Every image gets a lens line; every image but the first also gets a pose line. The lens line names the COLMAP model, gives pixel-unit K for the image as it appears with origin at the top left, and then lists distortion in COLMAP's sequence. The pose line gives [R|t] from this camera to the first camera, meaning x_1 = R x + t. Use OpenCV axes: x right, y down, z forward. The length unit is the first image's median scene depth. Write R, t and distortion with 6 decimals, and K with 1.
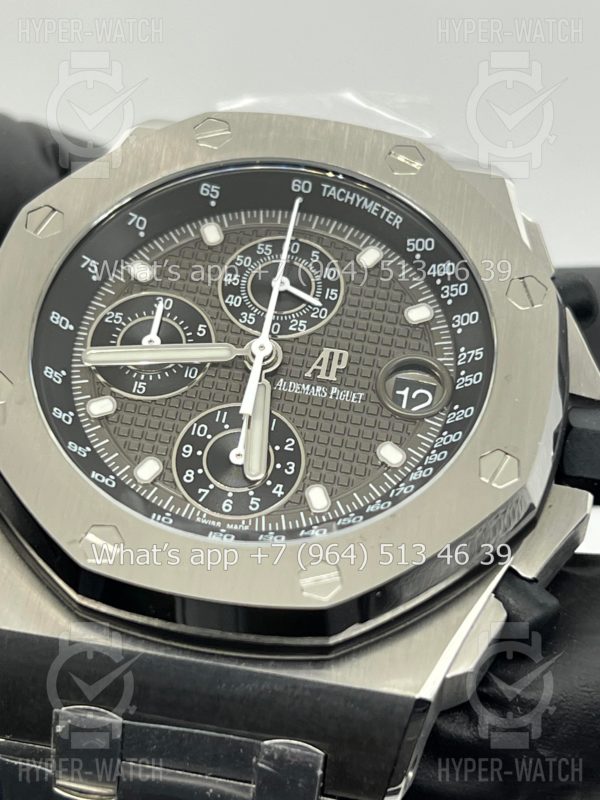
lens RADIAL K [[1875.1, 0, 292.2], [0, 1875.1, 405.0], [0, 0, 1]] dist [0.200128, 0.000000]
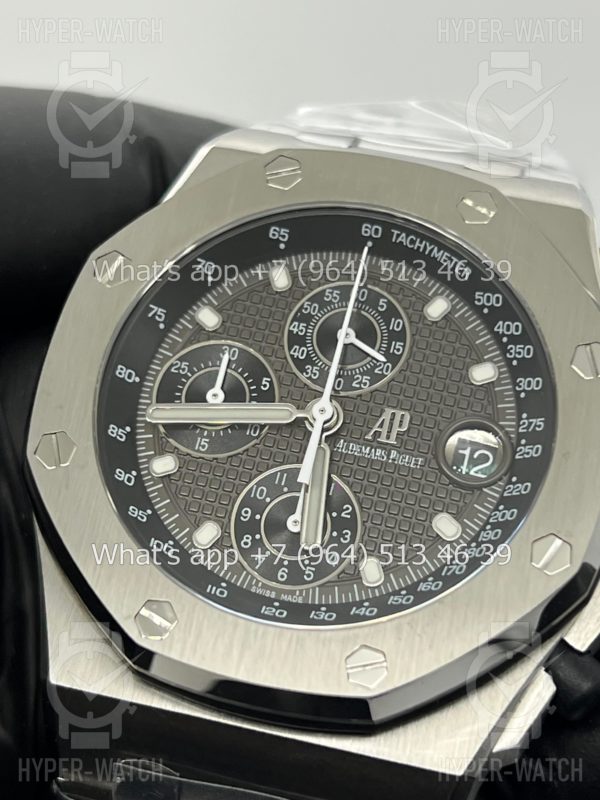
lens RADIAL K [[1875.1, 0, 295.6], [0, 1875.1, 401.2], [0, 0, 1]] dist [0.200128, 0.000000]
pose [[0.996213, 0.027731, -0.082406, 0.051567], [-0.014874, 0.988159, 0.152713, -0.186749], [0.085665, -0.150909, 0.984829, 0.010189]]
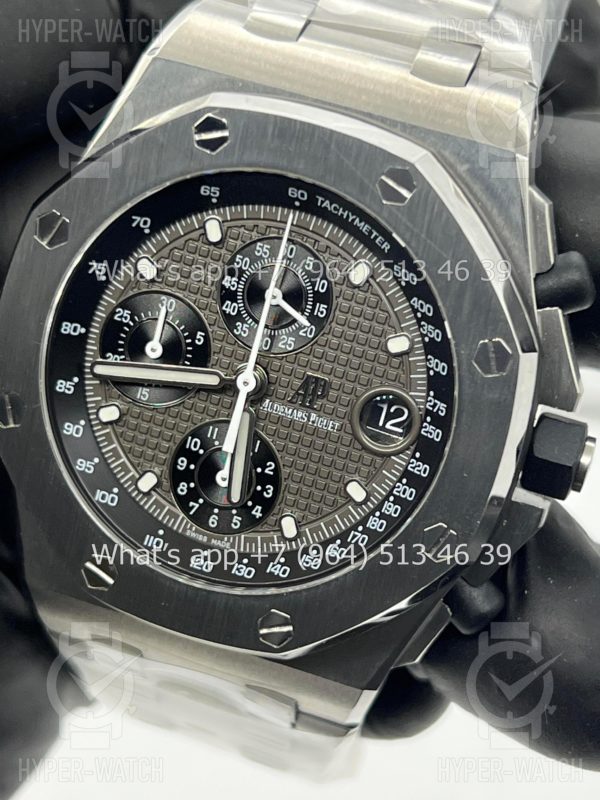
lens RADIAL K [[1875.1, 0, 301.0], [0, 1875.1, 398.0], [0, 0, 1]] dist [0.200128, 0.000000]
pose [[0.978277, 0.098977, -0.182149, 0.211932], [0.036259, 0.783417, 0.620438, -0.690505], [0.204107, -0.613565, 0.762810, 0.167832]]
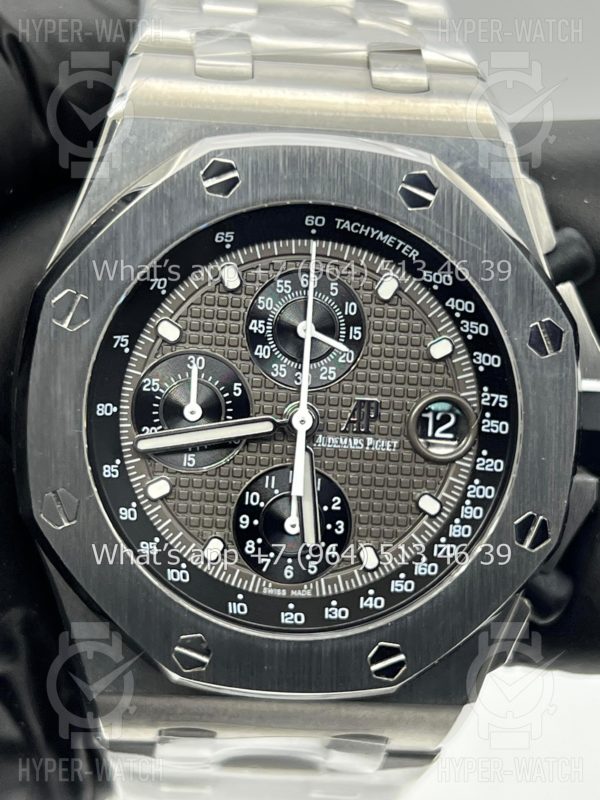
lens RADIAL K [[1875.1, 0, 284.7], [0, 1875.1, 394.8], [0, 0, 1]] dist [0.200128, 0.000000]
pose [[0.987026, -0.132888, 0.090116, -0.118263], [0.055410, 0.808689, 0.585621, -0.656271], [-0.150697, -0.573030, 0.805560, 0.154484]]
